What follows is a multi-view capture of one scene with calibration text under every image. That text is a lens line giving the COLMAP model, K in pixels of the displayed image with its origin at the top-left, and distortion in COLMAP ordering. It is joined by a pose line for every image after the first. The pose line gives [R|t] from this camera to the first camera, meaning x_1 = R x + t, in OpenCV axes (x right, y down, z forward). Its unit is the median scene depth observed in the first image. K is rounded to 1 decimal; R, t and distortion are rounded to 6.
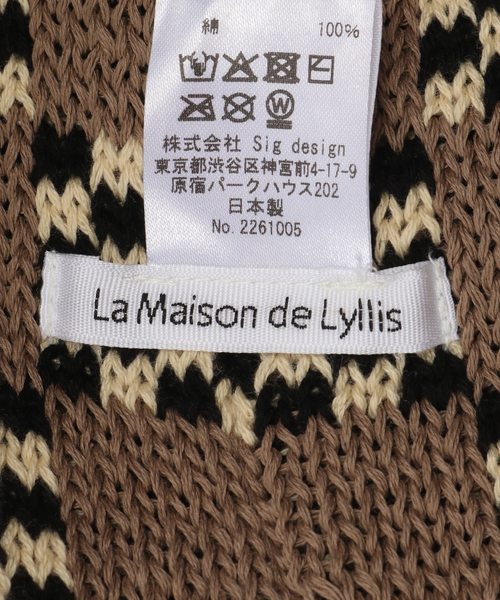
lens RADIAL K [[3046.2, 0, 250.2], [0, 3046.2, 300.1], [0, 0, 1]] dist [0.002930, 0.000000]
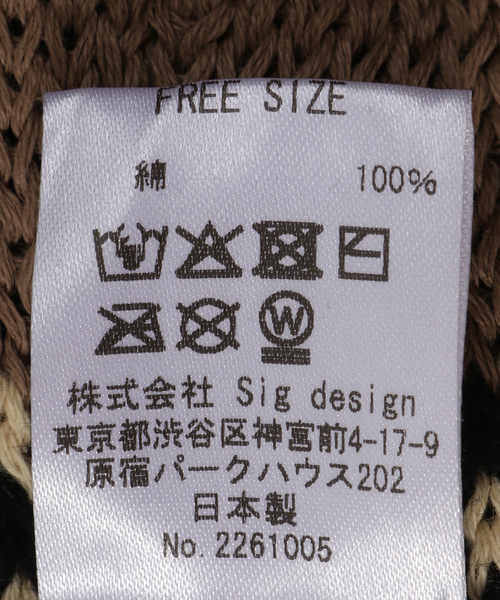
lens RADIAL K [[3046.2, 0, 249.7], [0, 3046.2, 299.8], [0, 0, 1]] dist [0.002930, 0.000000]
pose [[0.991685, -0.035744, 0.123627, -0.062421], [0.029724, 0.998297, 0.050196, -0.094396], [-0.125211, -0.046104, 0.991058, 0.470334]]
